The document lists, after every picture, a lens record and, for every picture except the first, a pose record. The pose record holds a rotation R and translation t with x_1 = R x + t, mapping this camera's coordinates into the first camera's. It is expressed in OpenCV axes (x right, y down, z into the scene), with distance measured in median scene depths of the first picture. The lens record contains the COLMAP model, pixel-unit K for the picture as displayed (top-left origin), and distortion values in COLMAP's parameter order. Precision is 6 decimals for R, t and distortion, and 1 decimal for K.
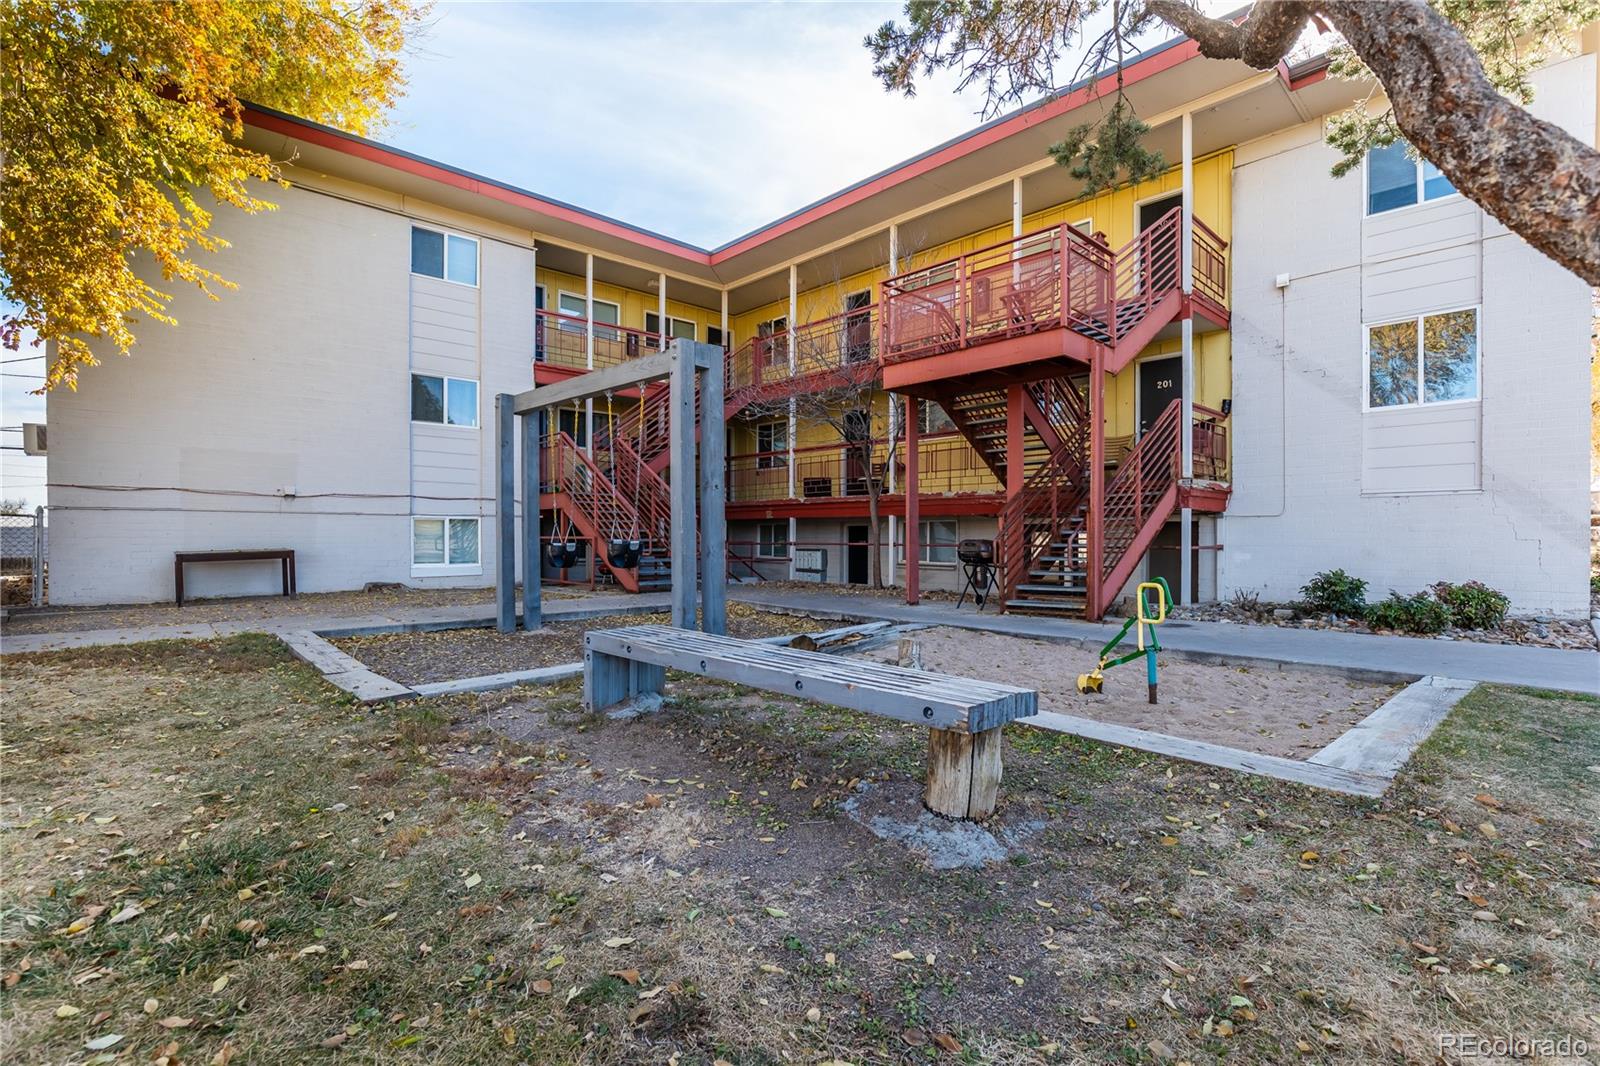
lens RADIAL K [[735.3, 0, 804.9], [0, 735.3, 541.8], [0, 0, 1]] dist [-0.016802, 0.005057]
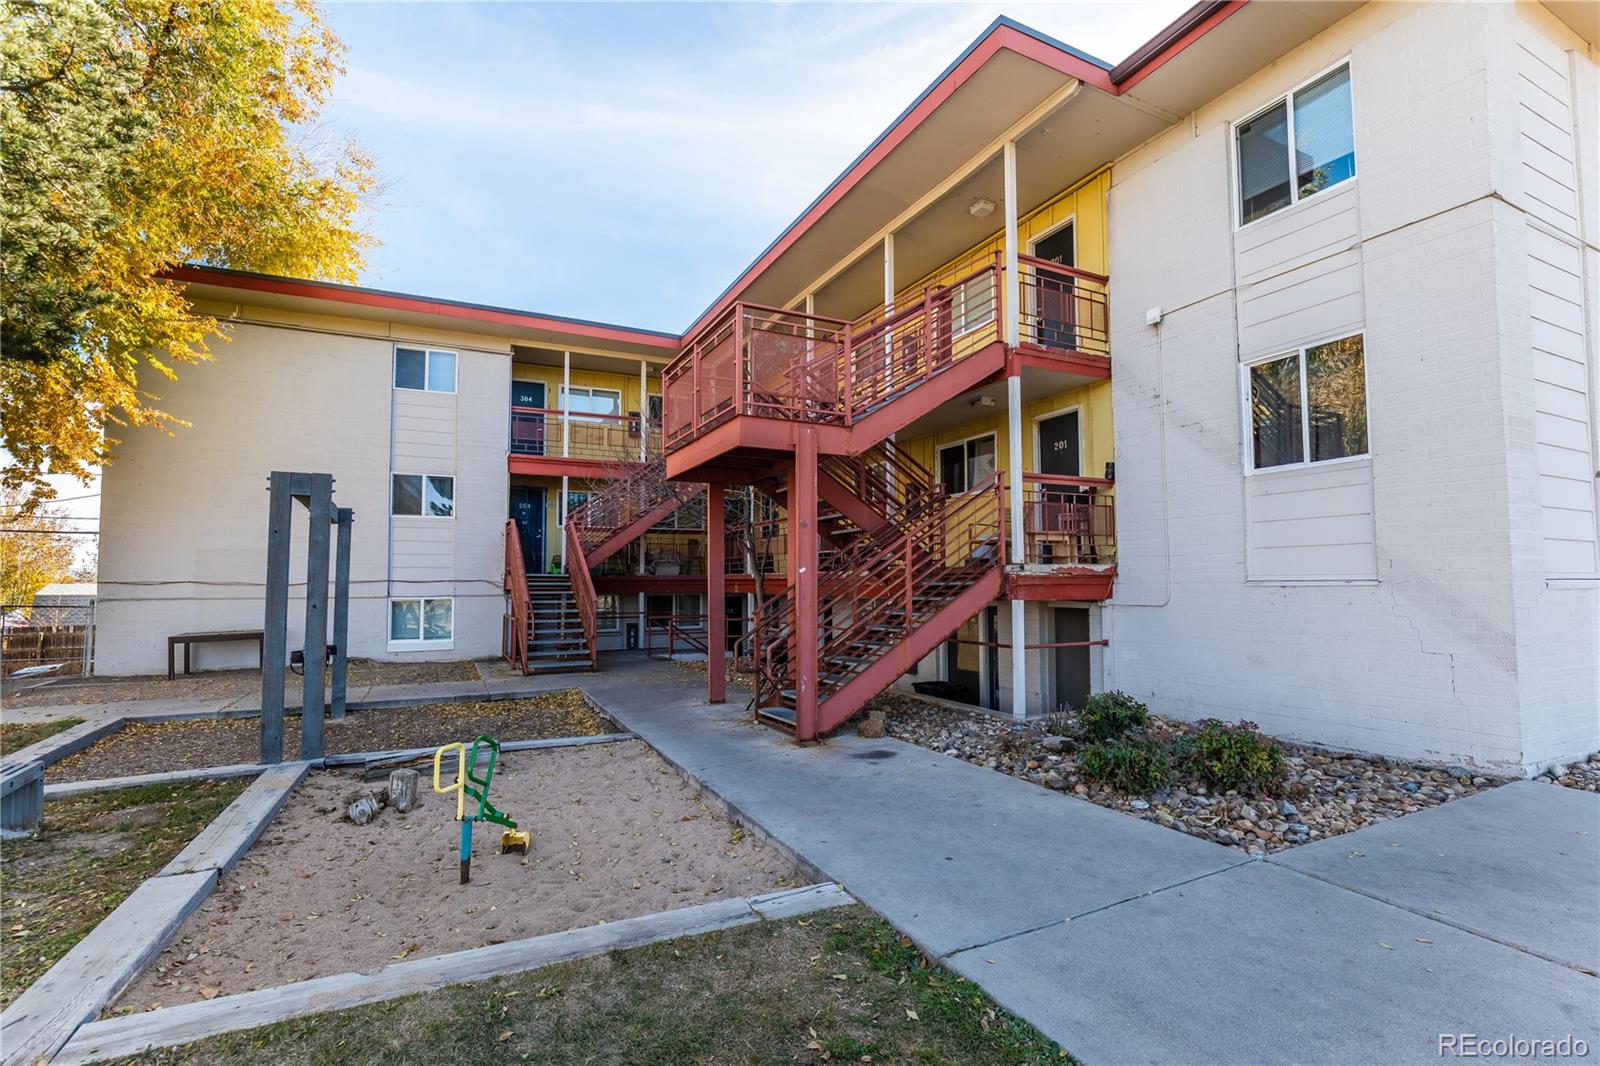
lens RADIAL K [[735.3, 0, 809.1], [0, 735.3, 539.4], [0, 0, 1]] dist [-0.016802, 0.005057]
pose [[0.956159, -0.024770, -0.291800, 0.491605], [0.005350, 0.997728, -0.067162, -0.054168], [0.292800, 0.062656, 0.954119, 0.116461]]
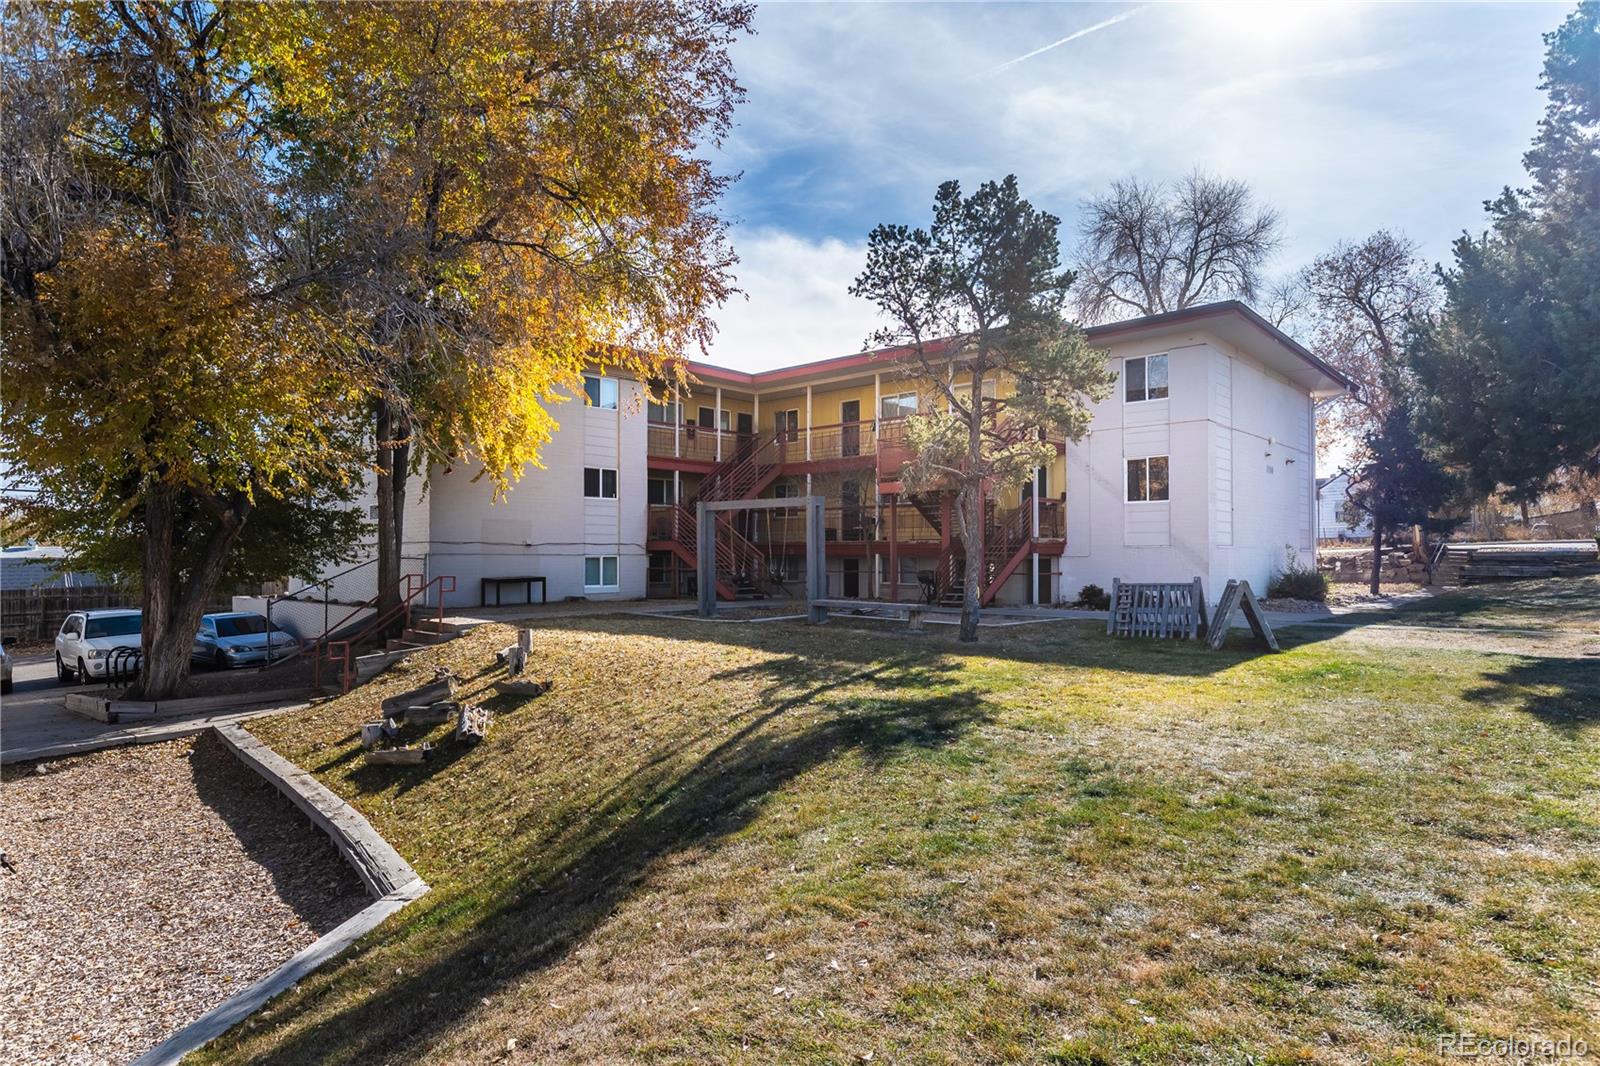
lens RADIAL K [[917.1, 0, 805.5], [0, 917.1, 534.7], [0, 0, 1]] dist [-0.001983, -0.000494]
pose [[0.997134, 0.000266, 0.075649, -0.234866], [0.002322, 0.999415, -0.034120, -0.012729], [-0.075614, 0.034198, 0.996551, -1.218504]]
